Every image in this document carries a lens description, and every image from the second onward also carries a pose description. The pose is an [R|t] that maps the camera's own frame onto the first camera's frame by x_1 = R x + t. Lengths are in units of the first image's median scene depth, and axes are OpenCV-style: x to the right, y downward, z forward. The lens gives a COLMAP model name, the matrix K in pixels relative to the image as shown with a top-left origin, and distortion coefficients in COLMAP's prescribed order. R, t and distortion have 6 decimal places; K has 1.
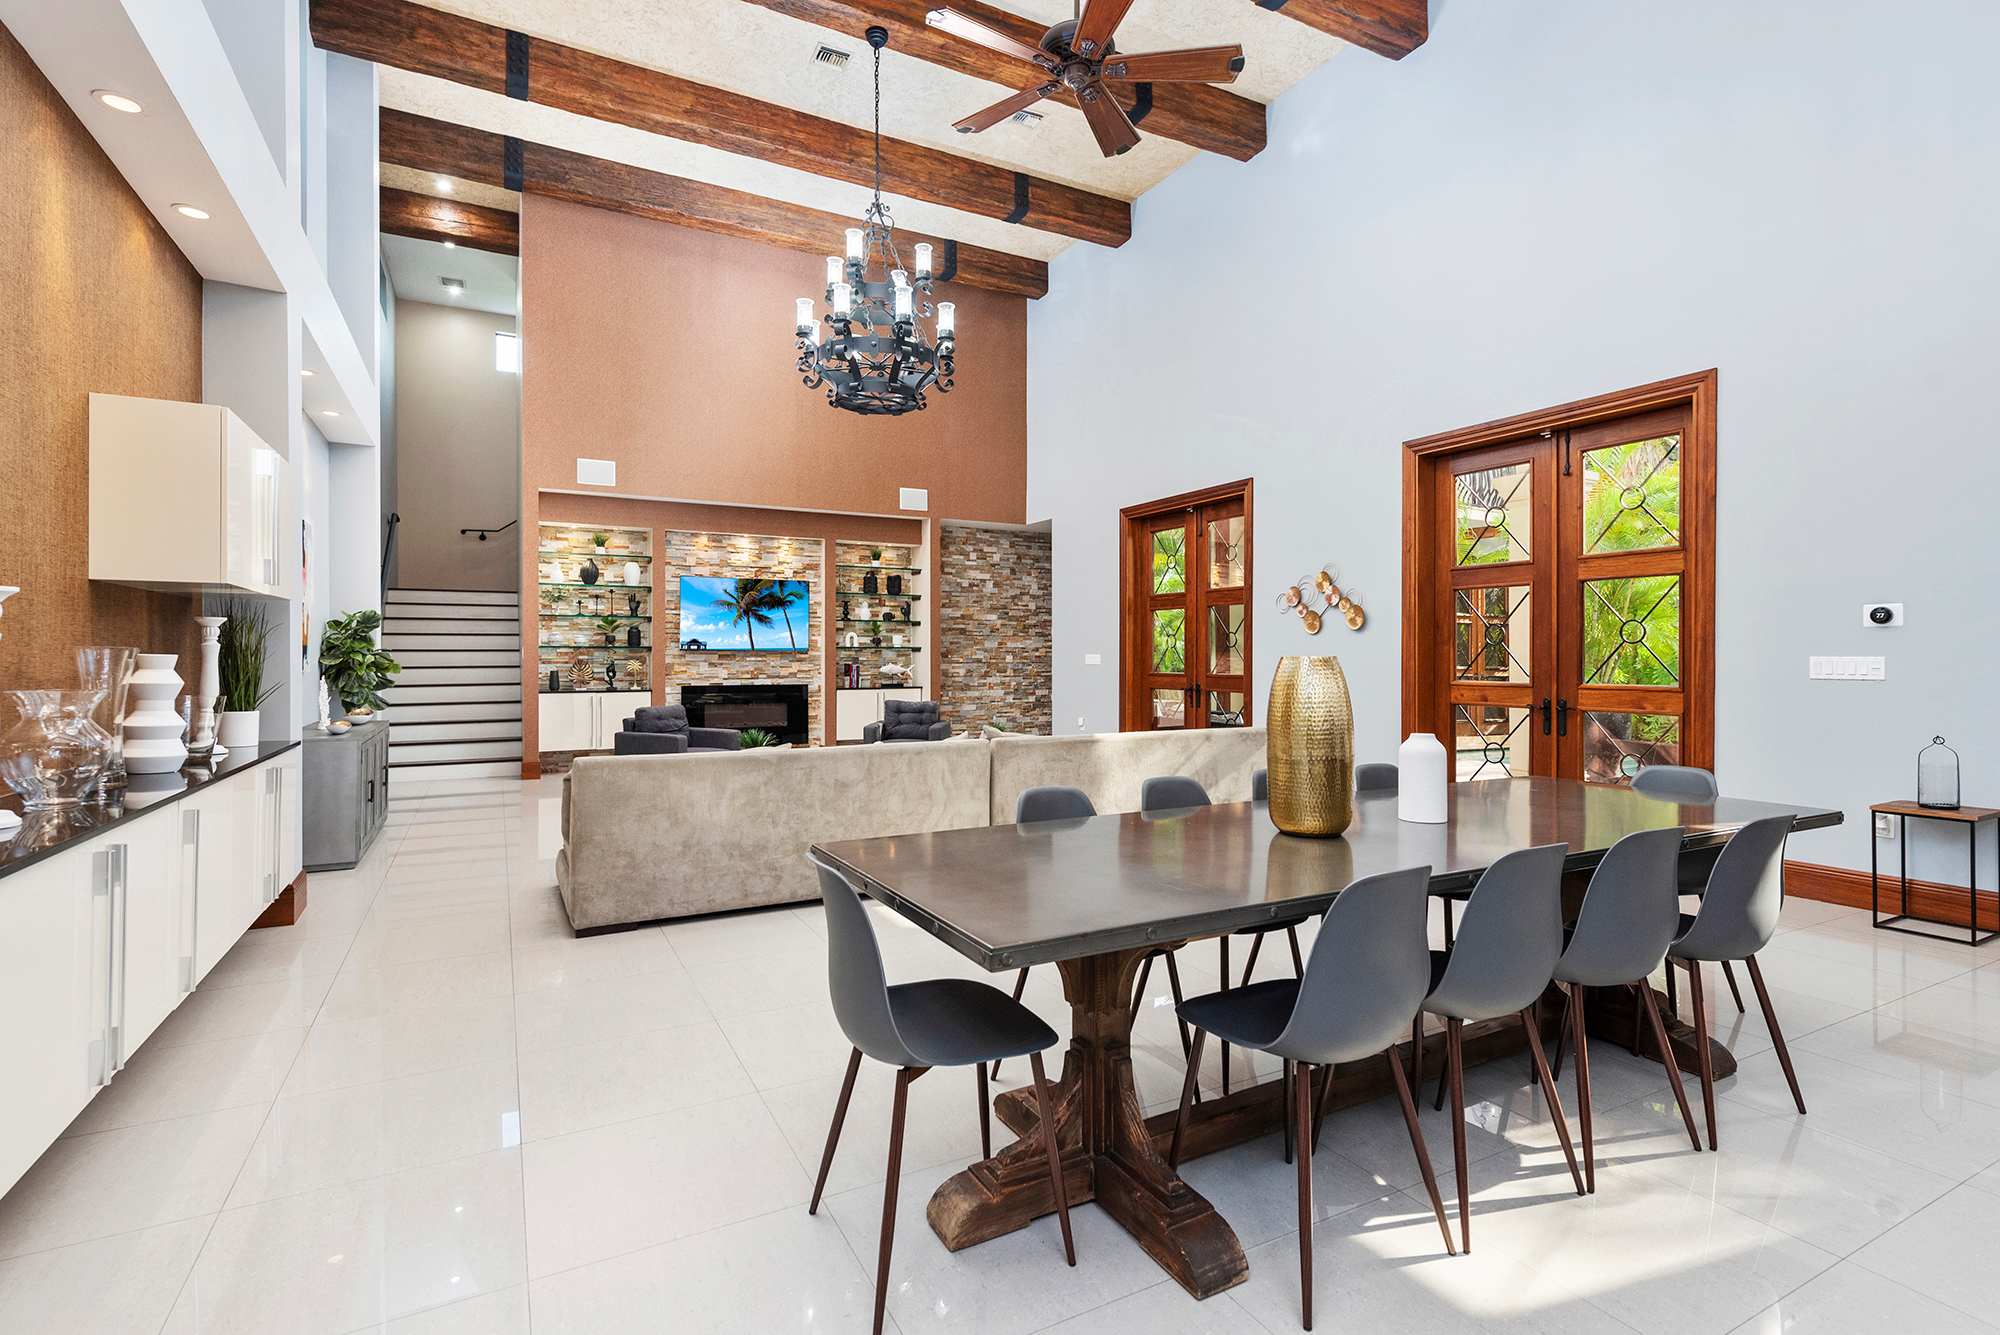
lens RADIAL K [[961.5, 0, 992.7], [0, 961.5, 662.9], [0, 0, 1]] dist [0.002849, 0.000237]
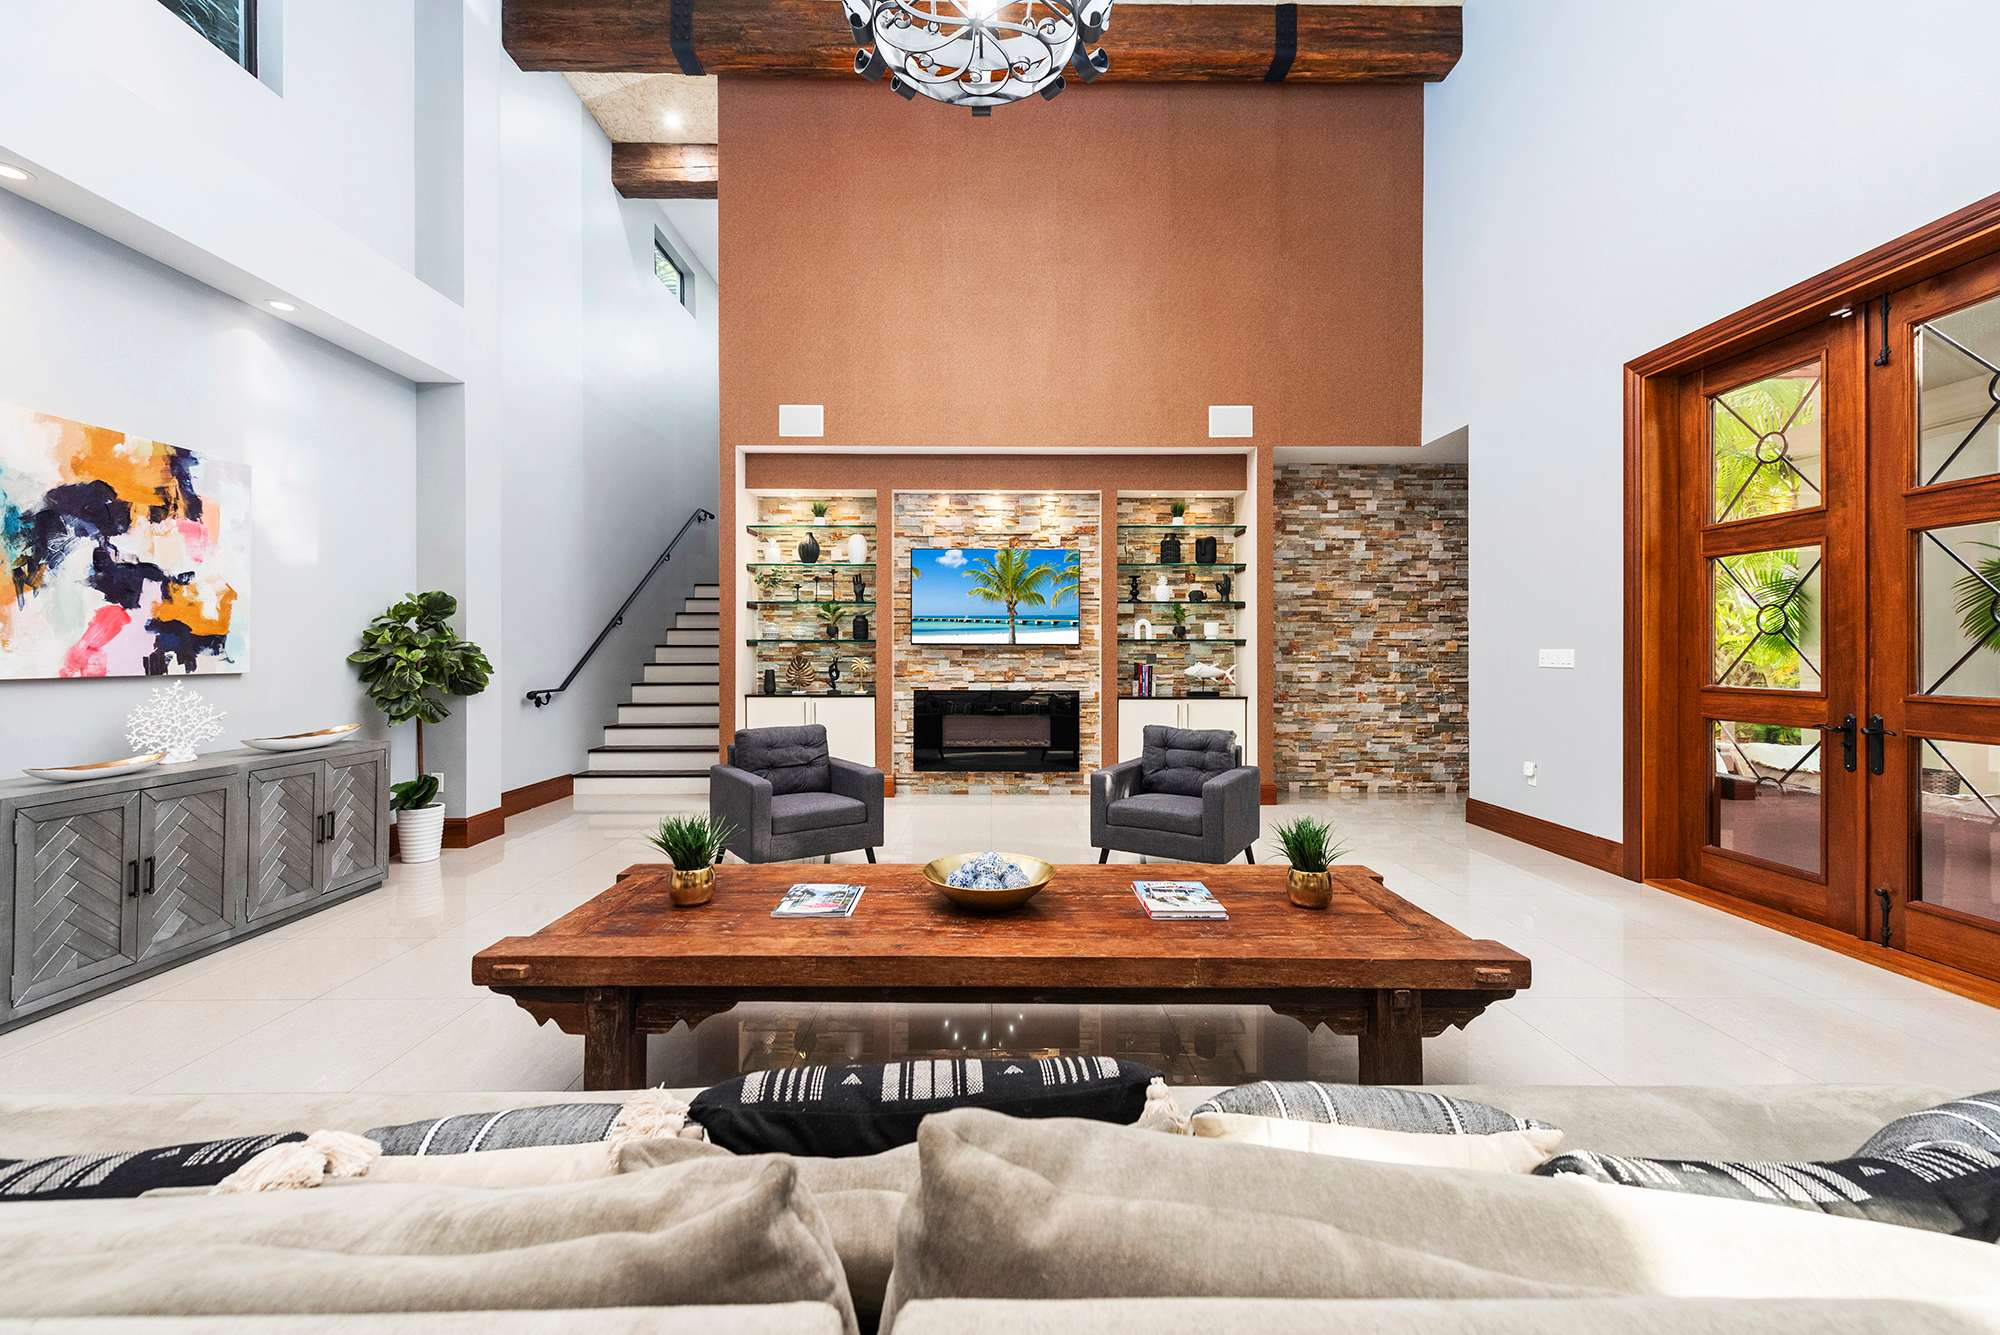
lens RADIAL K [[785.4, 0, 1001.3], [0, 785.4, 650.3], [0, 0, 1]] dist [0.015103, -0.000060]
pose [[0.889890, -0.000966, -0.456174, 0.026975], [-0.004195, 0.999938, -0.010301, -0.002055], [0.456155, 0.011080, 0.889831, 0.429564]]
